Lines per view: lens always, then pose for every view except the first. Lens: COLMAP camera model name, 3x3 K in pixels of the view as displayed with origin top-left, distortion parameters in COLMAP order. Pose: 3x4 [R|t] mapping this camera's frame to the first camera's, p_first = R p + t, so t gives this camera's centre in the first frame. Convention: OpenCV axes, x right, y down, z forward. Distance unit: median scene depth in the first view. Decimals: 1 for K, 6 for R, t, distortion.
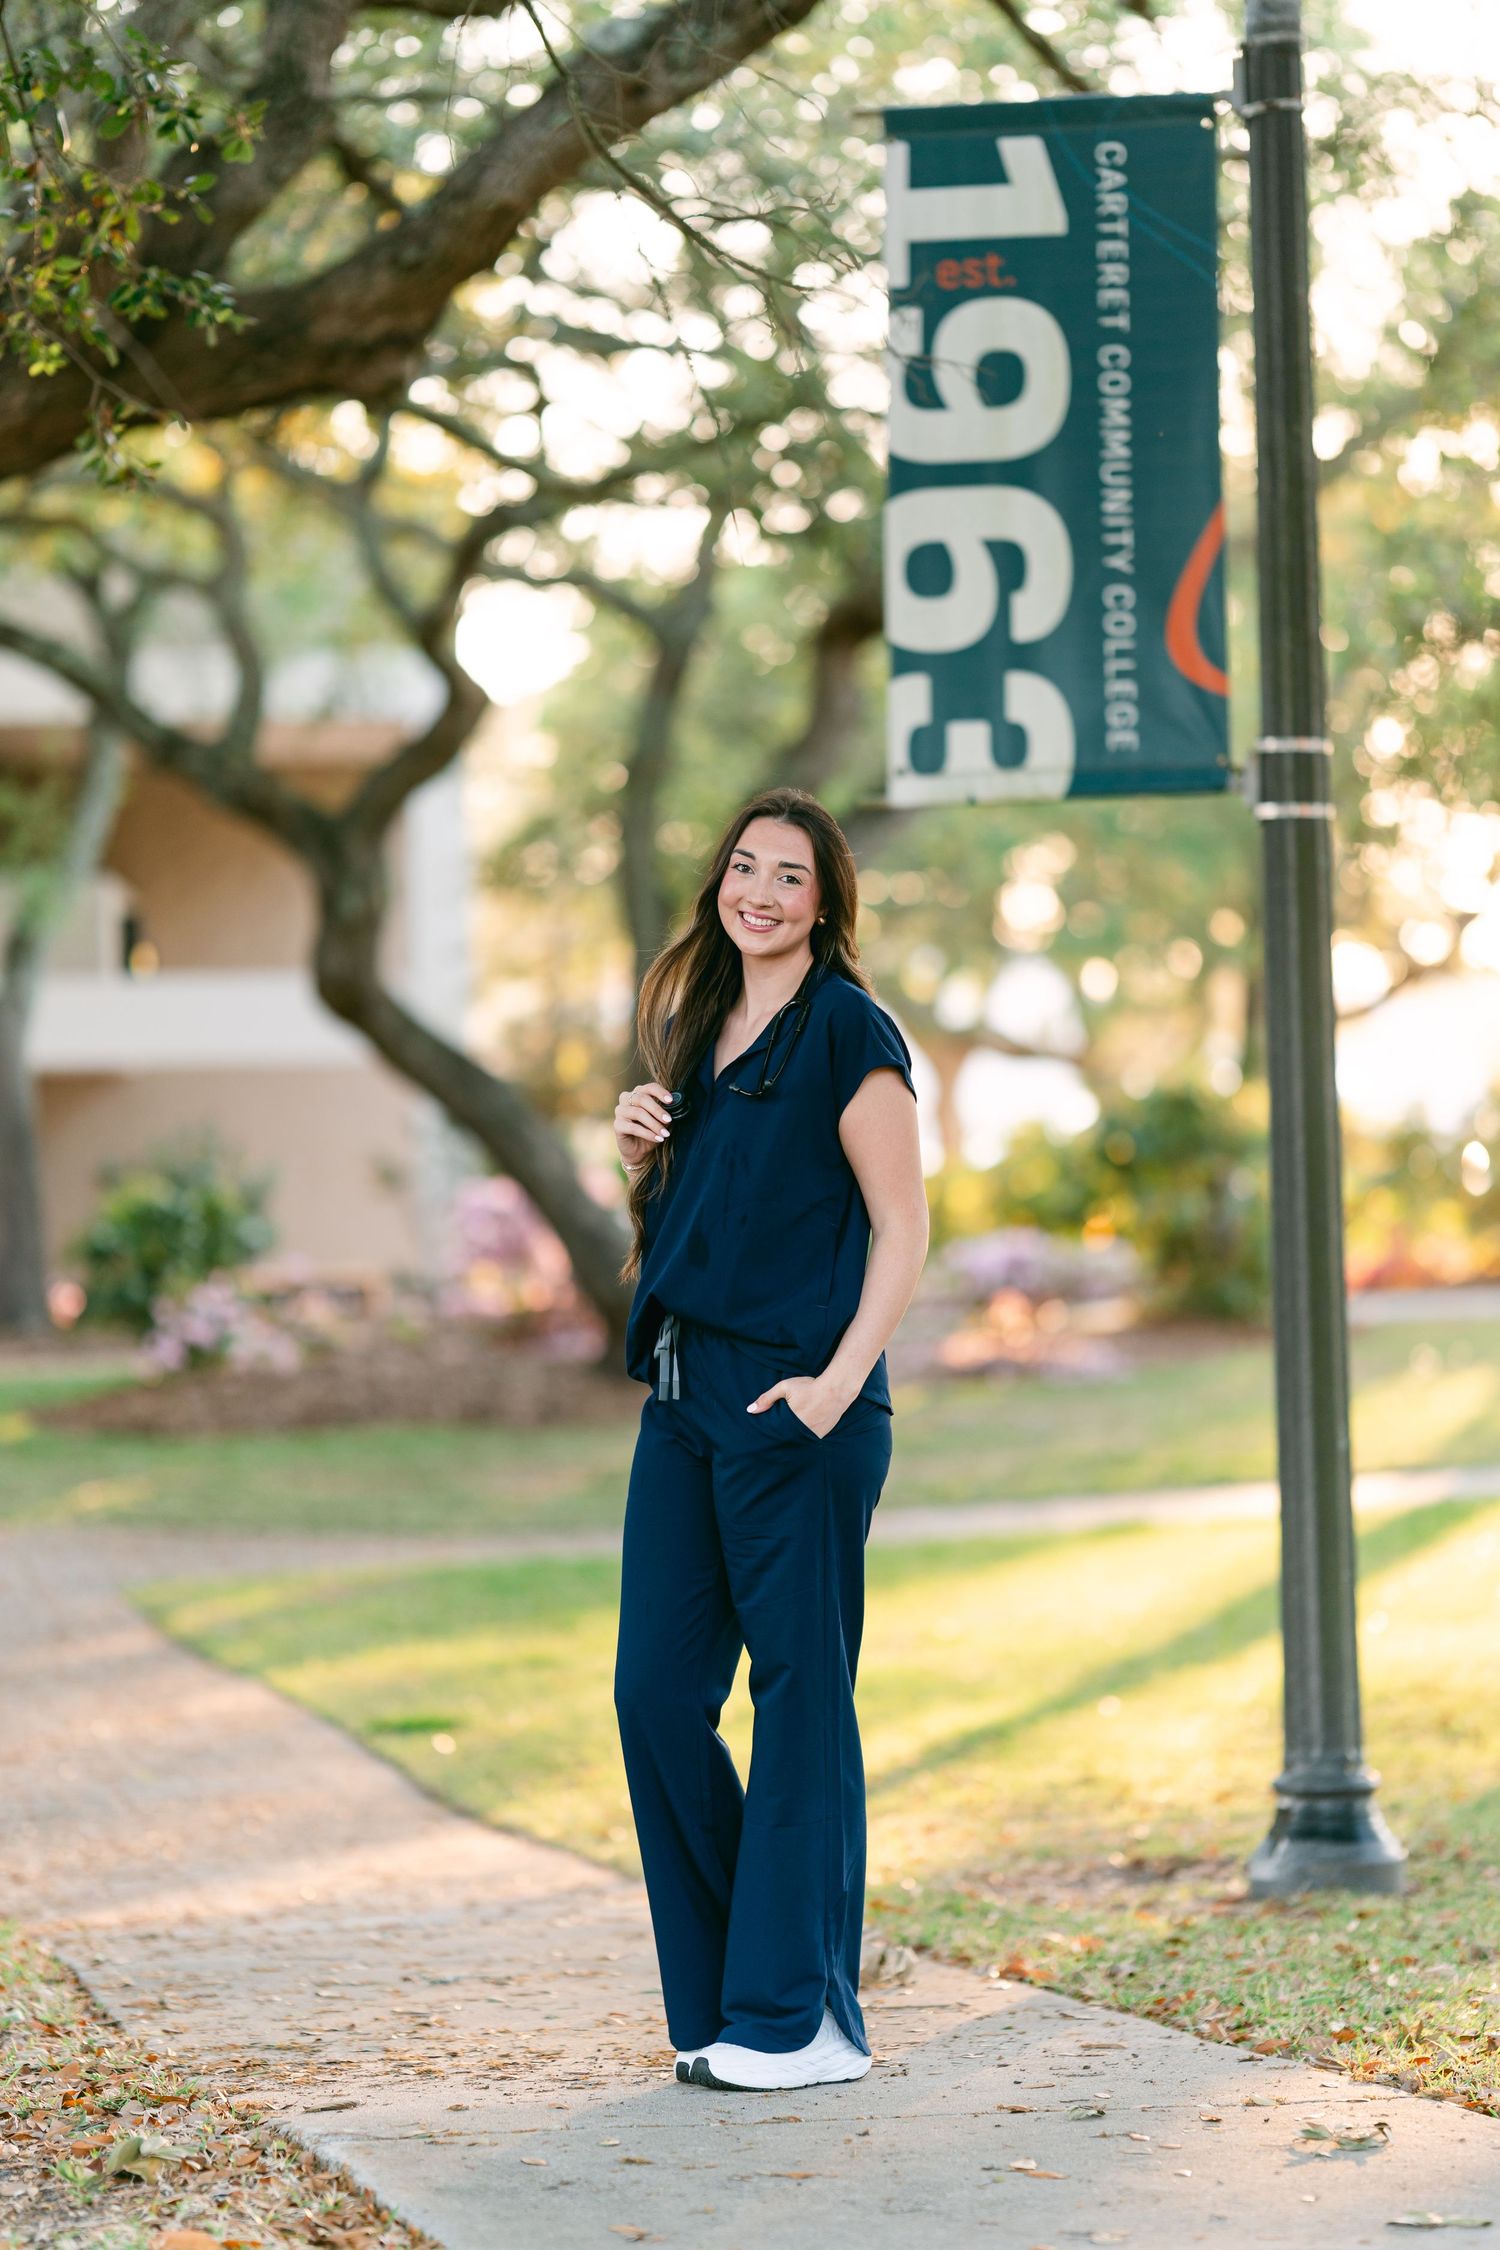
lens RADIAL K [[5889.7, 0, 750.0], [0, 5889.7, 1125.0], [0, 0, 1]] dist [0.036918, -0.244160]
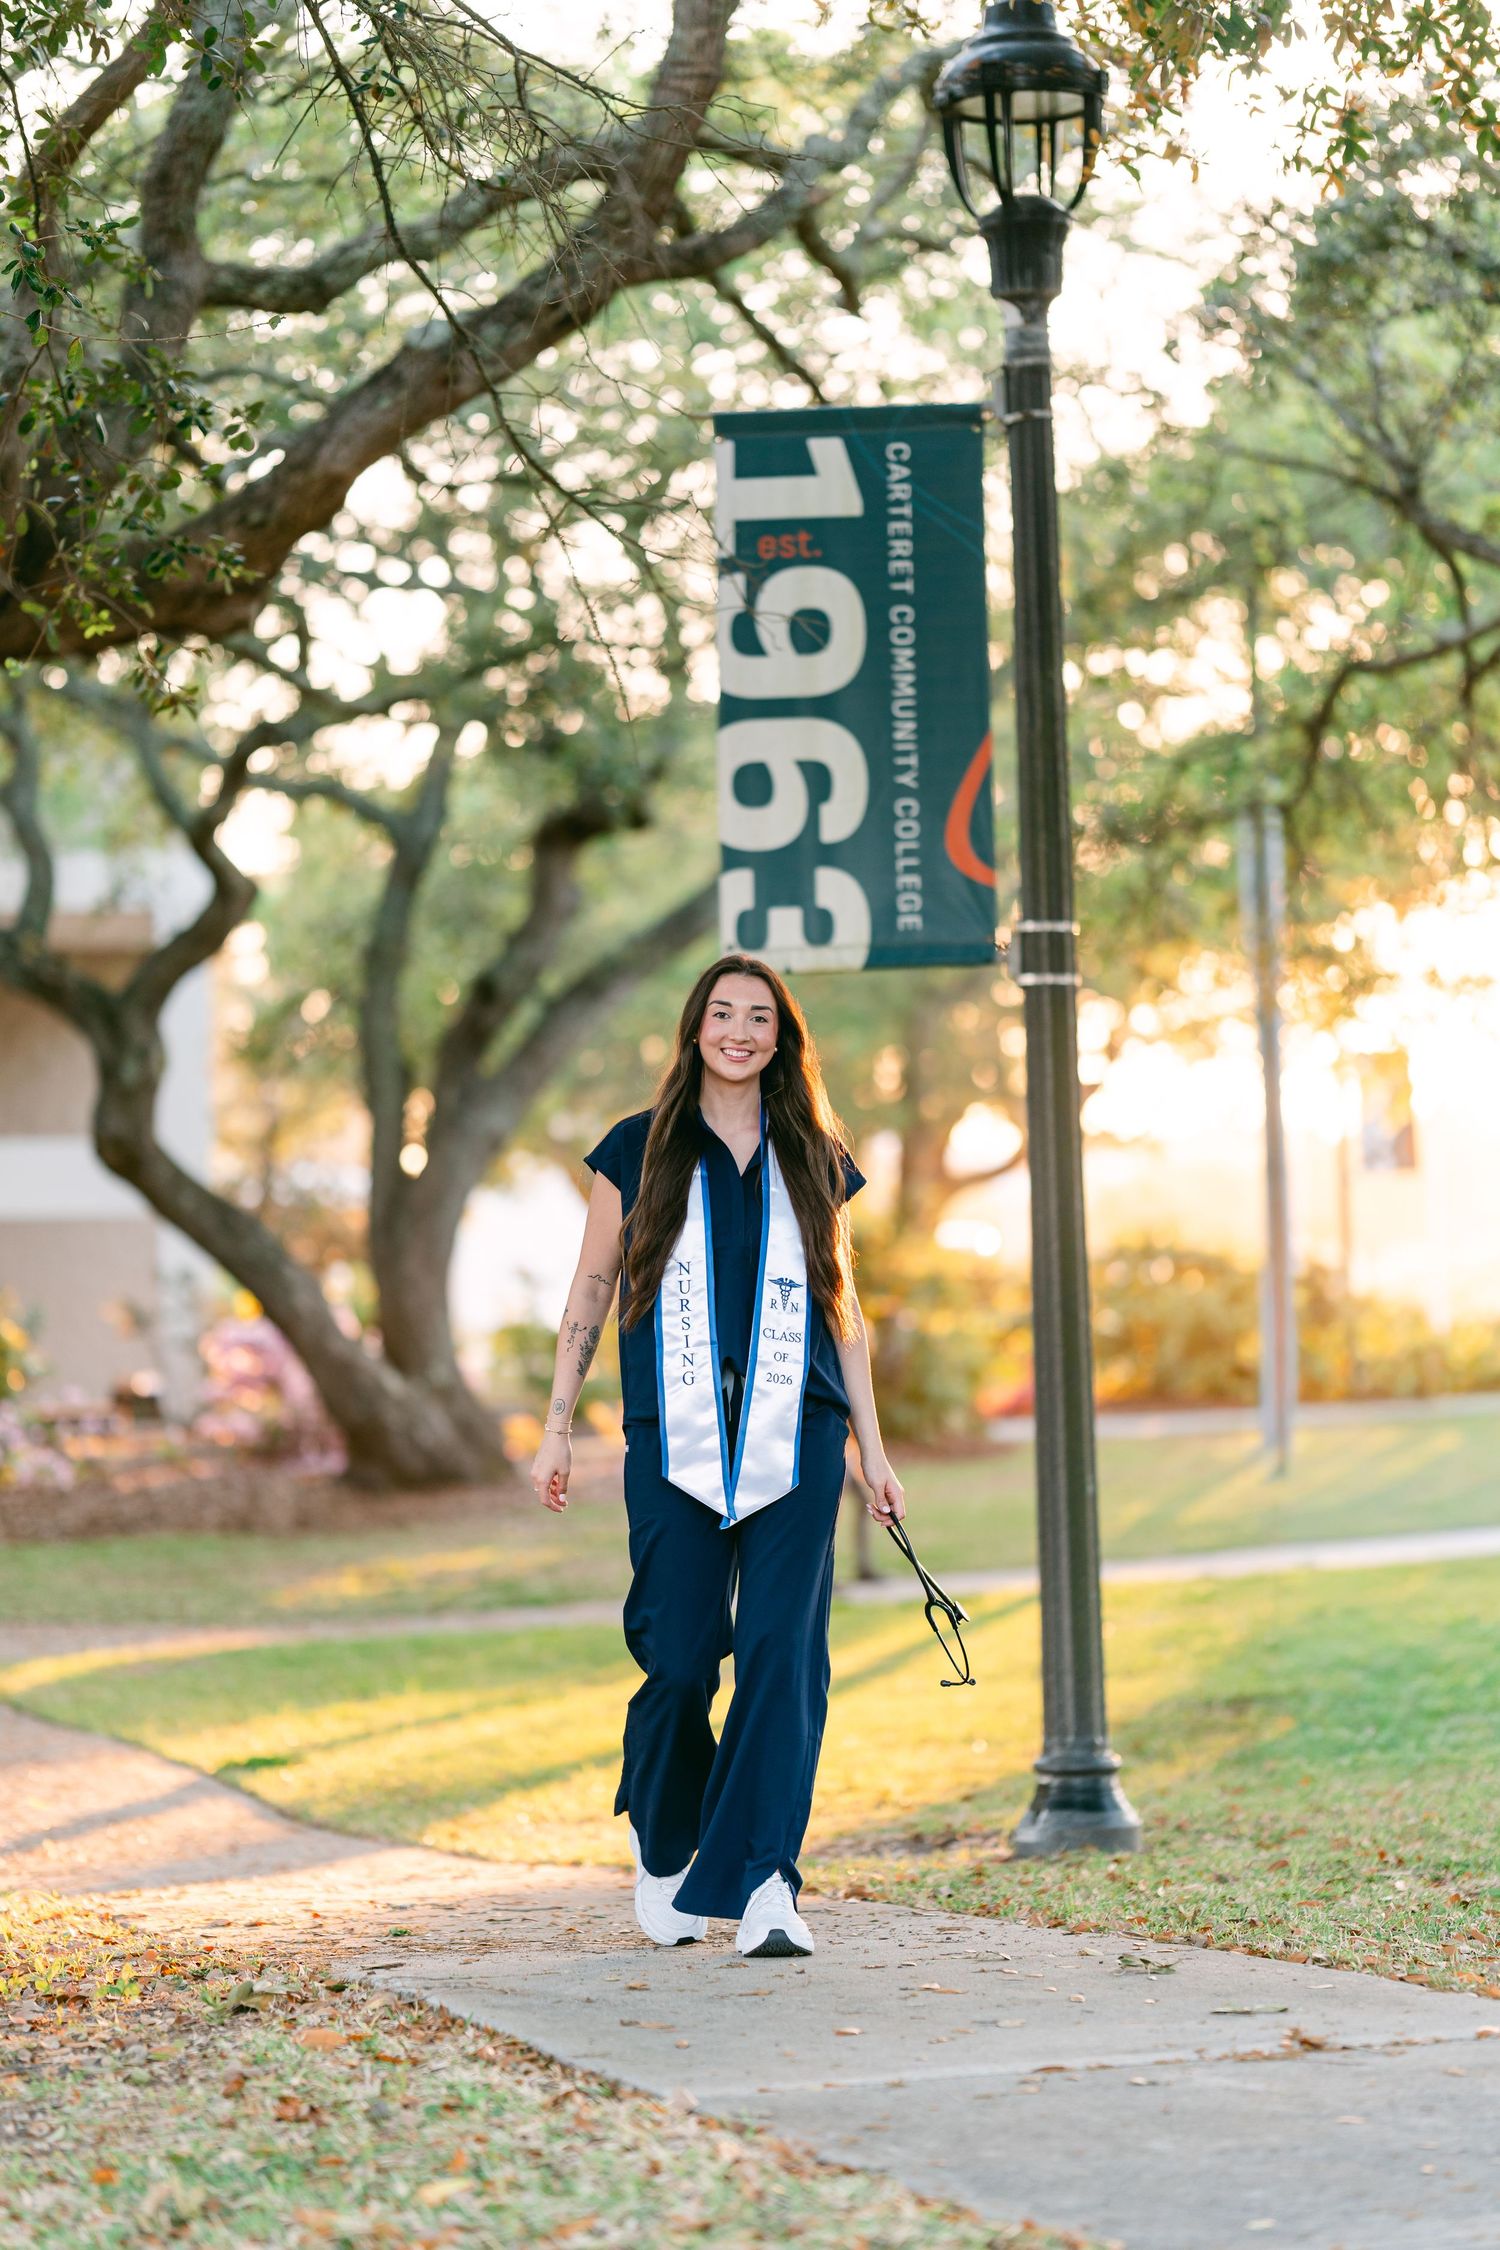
lens RADIAL K [[5430.8, 0, 750.0], [0, 5430.8, 1125.0], [0, 0, 1]] dist [0.001615, 0.225770]
pose [[0.997862, -0.001014, 0.065350, -0.044854], [0.002981, 0.999545, -0.030005, 0.011420], [-0.065290, 0.030136, 0.997411, -0.136000]]
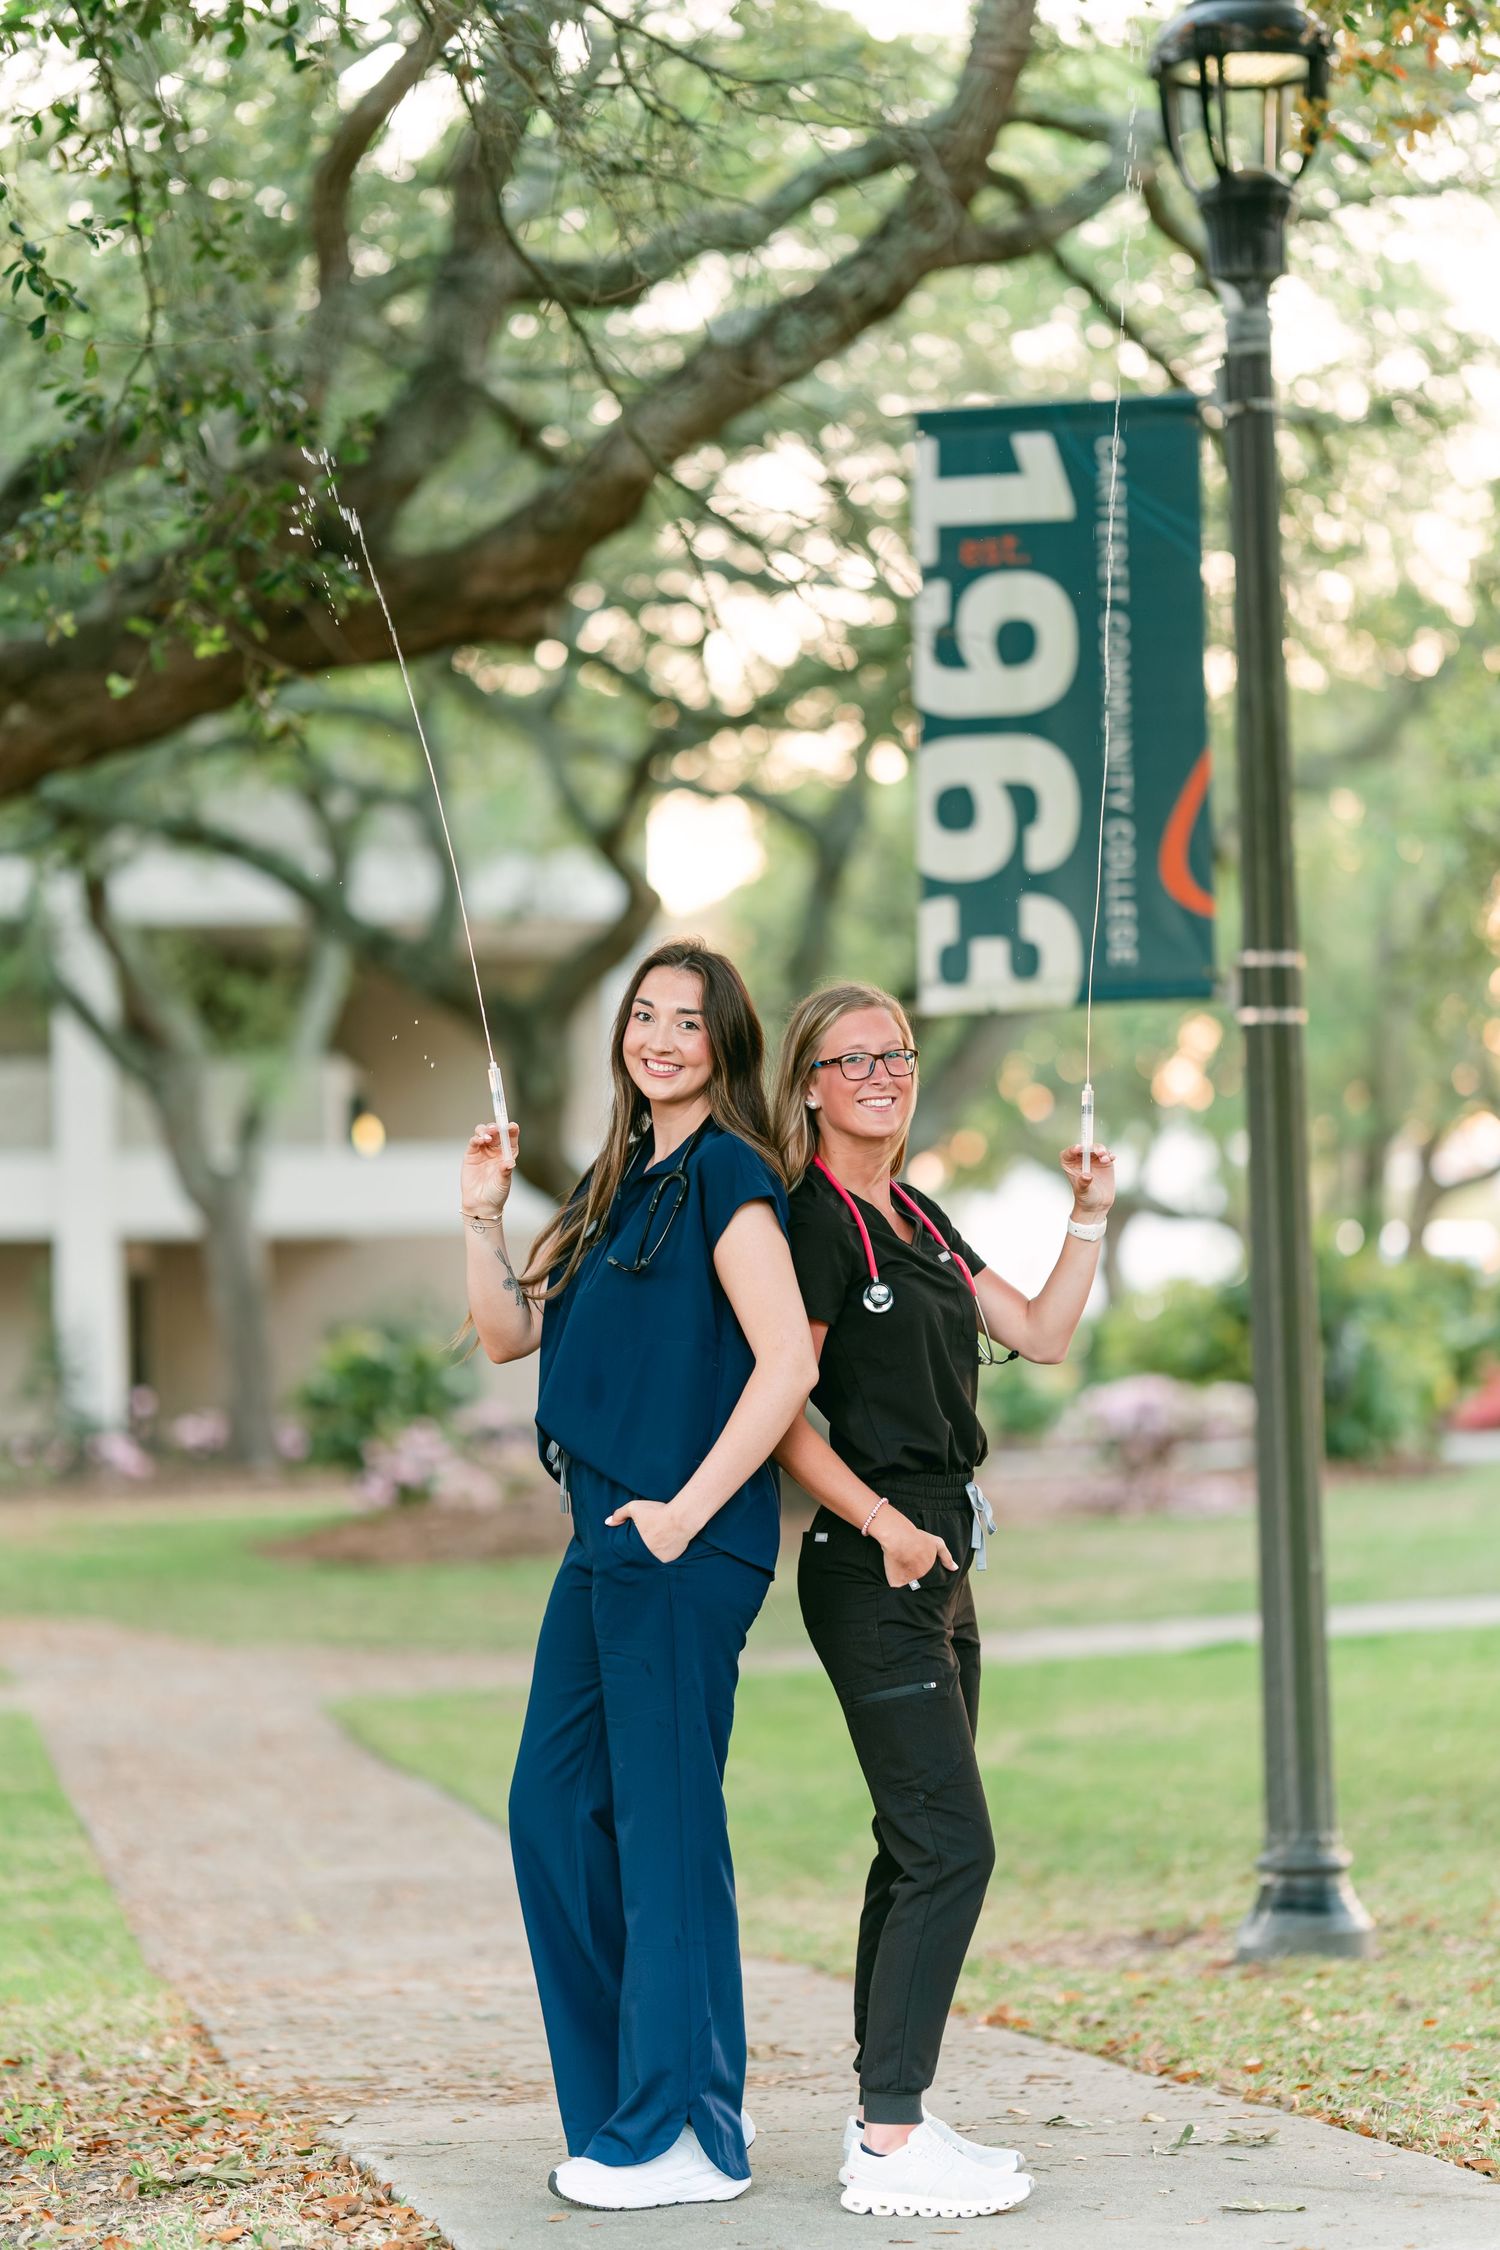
lens RADIAL K [[5448.6, 0, 786.9], [0, 5448.6, 1168.7], [0, 0, 1]] dist [0.048079, -0.069443]
pose [[0.999466, -0.003745, -0.032462, 0.031915], [0.003078, 0.999783, -0.020586, -0.001795], [0.032532, 0.020475, 0.999261, -0.066834]]
